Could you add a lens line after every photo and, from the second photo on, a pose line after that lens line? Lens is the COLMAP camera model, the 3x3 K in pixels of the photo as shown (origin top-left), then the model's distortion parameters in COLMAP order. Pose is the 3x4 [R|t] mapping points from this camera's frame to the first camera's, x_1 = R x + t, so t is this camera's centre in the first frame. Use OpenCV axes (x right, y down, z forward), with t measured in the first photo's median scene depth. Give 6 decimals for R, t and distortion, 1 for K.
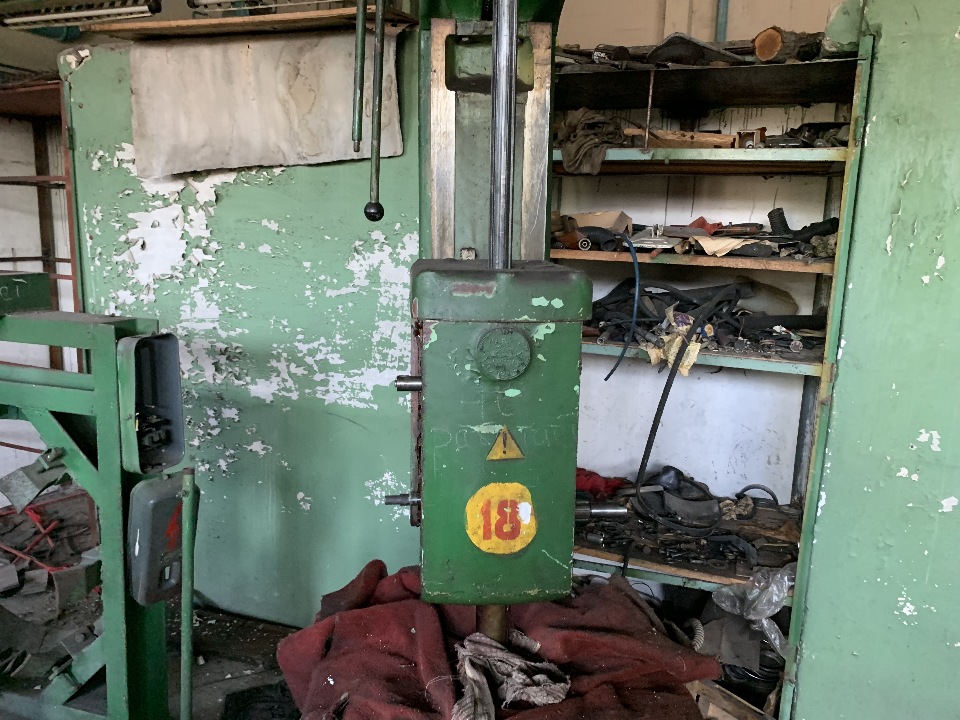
lens RADIAL K [[735.0, 0, 488.4], [0, 735.0, 358.0], [0, 0, 1]] dist [0.019834, -0.031385]
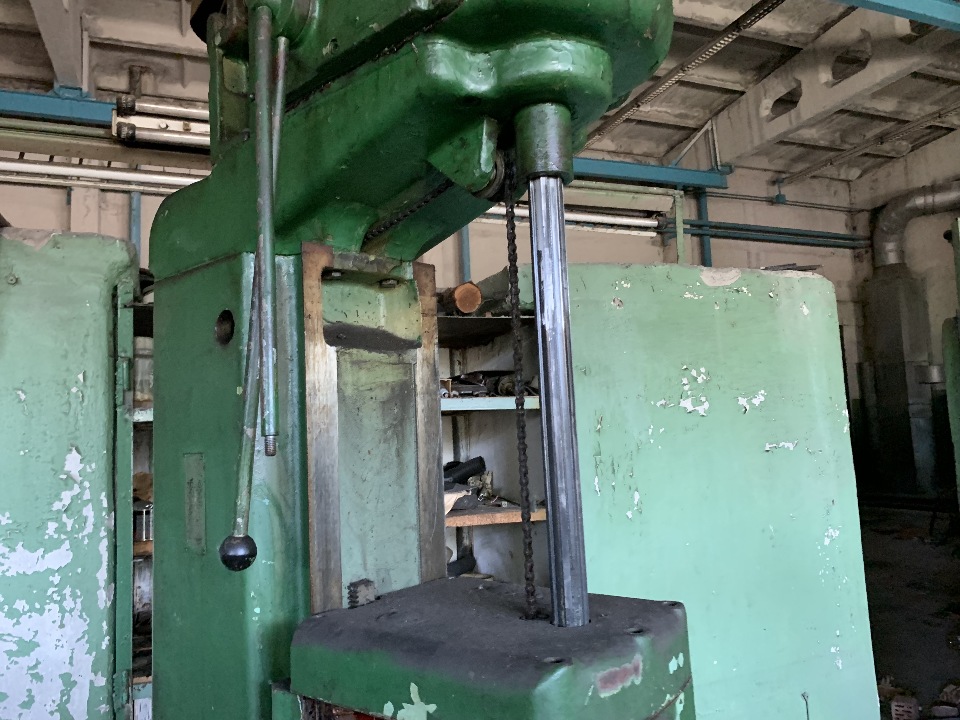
lens RADIAL K [[735.0, 0, 480.8], [0, 735.0, 356.1], [0, 0, 1]] dist [0.019834, -0.031385]
pose [[0.720067, 0.010984, 0.693817, -0.318420], [0.192230, 0.957584, -0.214662, -0.143596], [-0.666746, 0.287944, 0.687414, 0.354269]]
